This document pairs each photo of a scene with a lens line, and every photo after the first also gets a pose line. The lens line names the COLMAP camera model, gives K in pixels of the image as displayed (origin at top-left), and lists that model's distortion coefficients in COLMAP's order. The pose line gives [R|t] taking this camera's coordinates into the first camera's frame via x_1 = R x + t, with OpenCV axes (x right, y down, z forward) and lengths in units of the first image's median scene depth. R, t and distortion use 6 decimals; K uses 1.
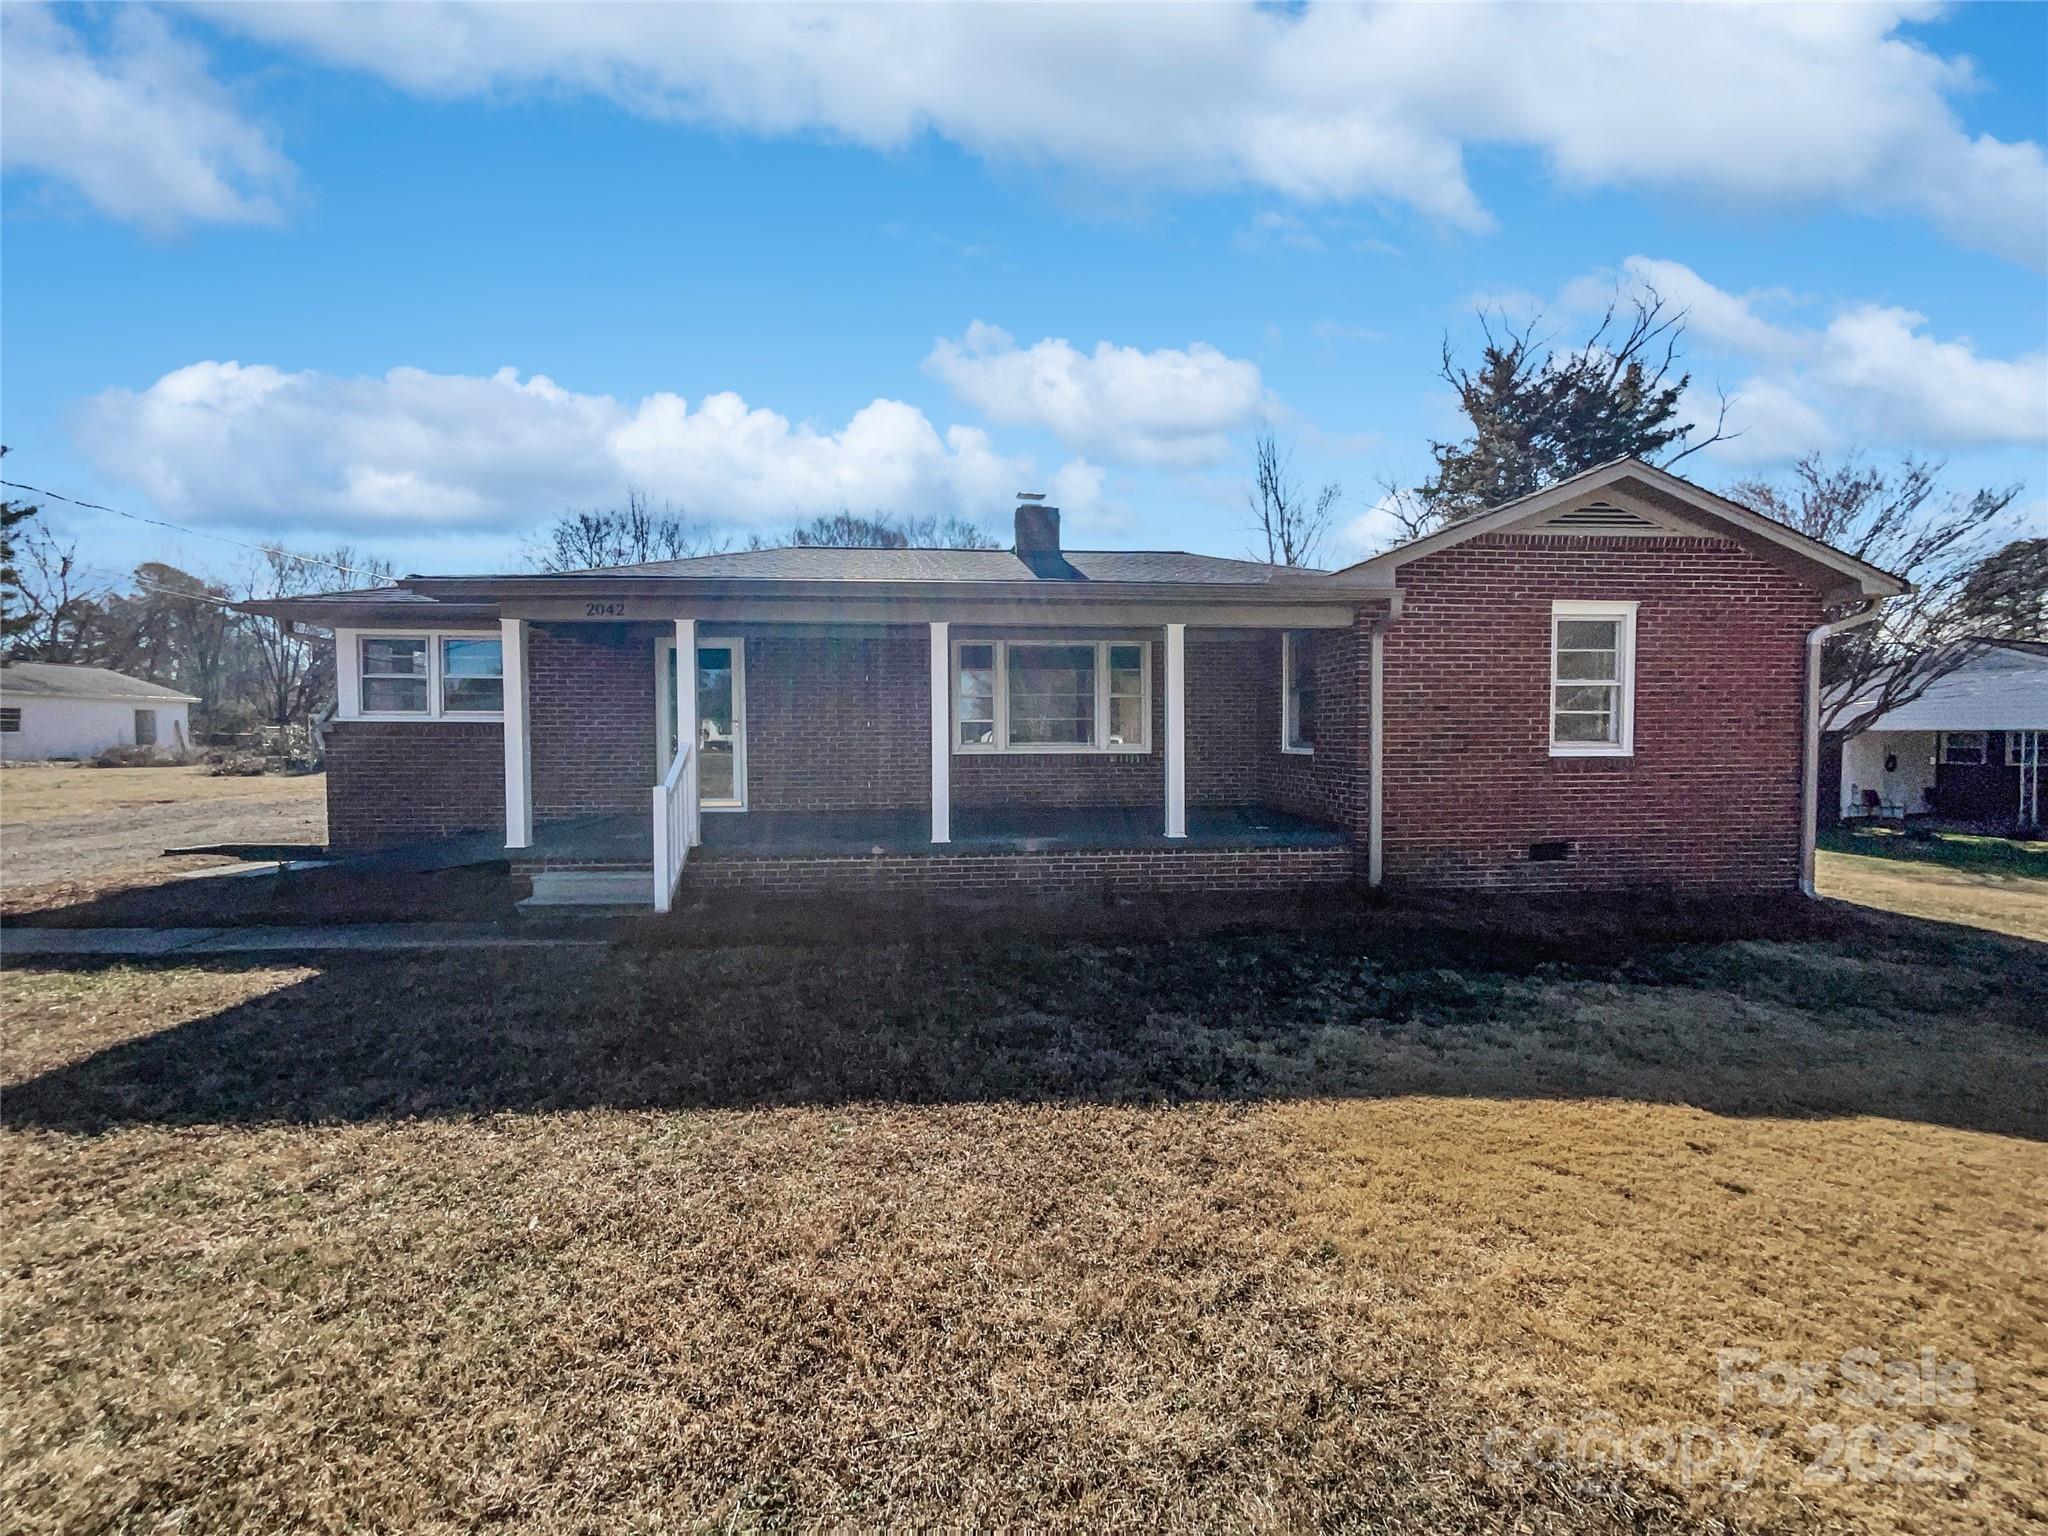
lens RADIAL K [[825.3, 0, 1024.0], [0, 825.3, 768.0], [0, 0, 1]] dist [-0.000354, 0.000093]
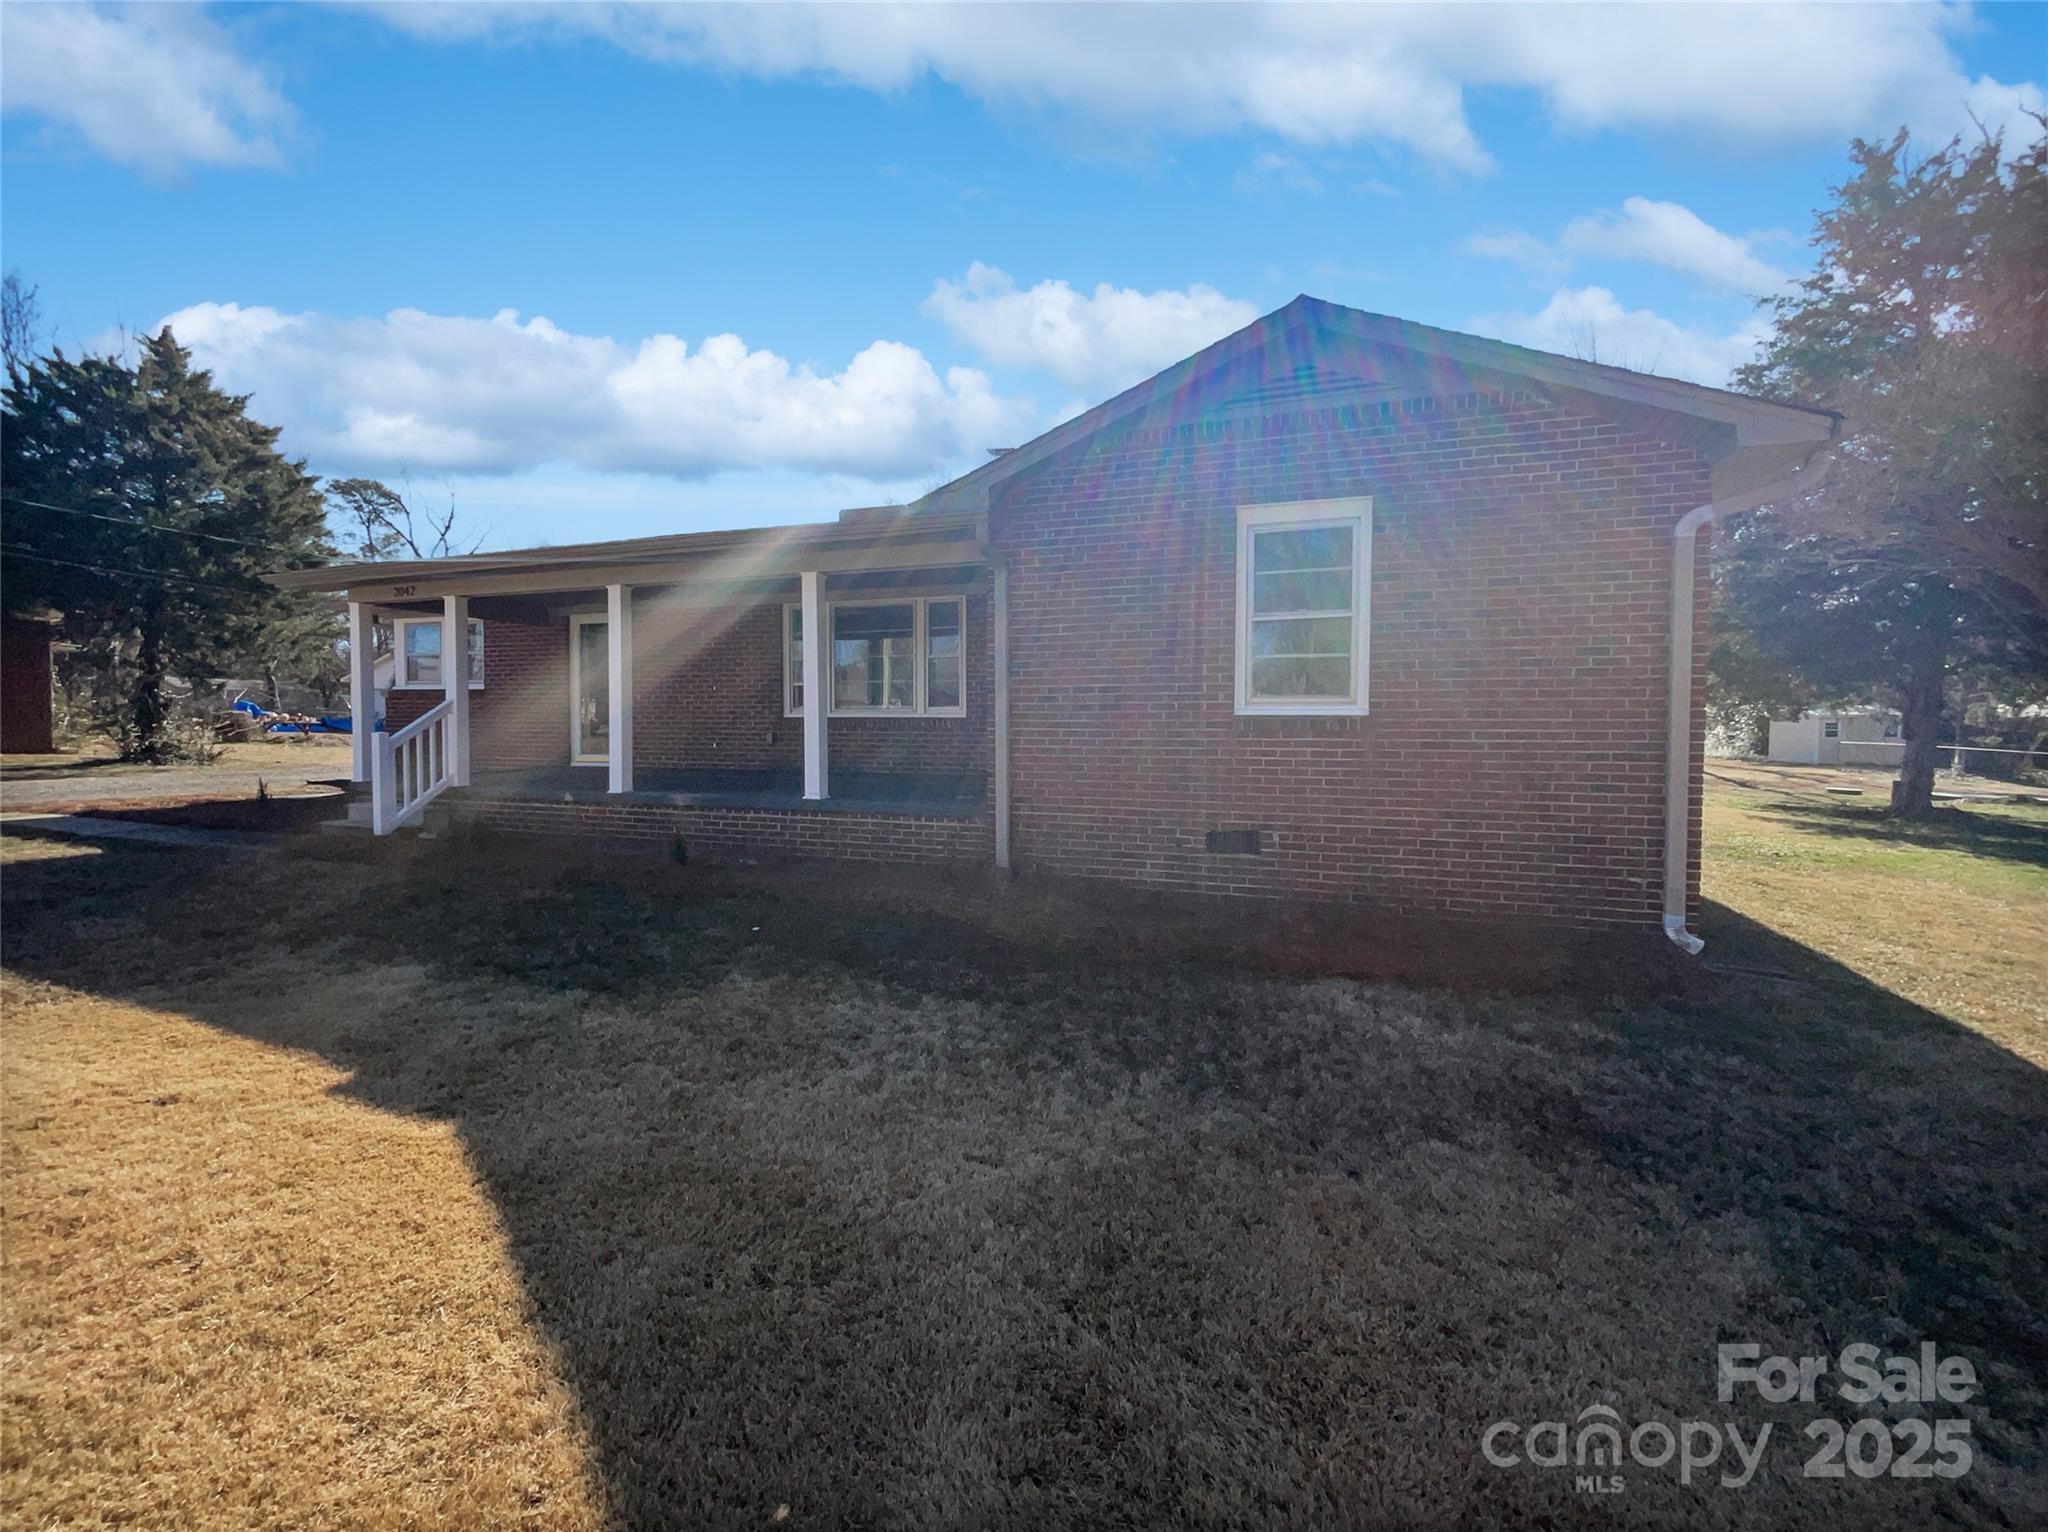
lens RADIAL K [[846.8, 0, 1025.2], [0, 846.8, 755.6], [0, 0, 1]] dist [0.002195, 0.000157]
pose [[0.901755, 0.020799, -0.431747, 0.787987], [-0.021586, 0.999762, 0.003078, 0.024387], [0.431708, 0.006544, 0.901990, 0.217342]]
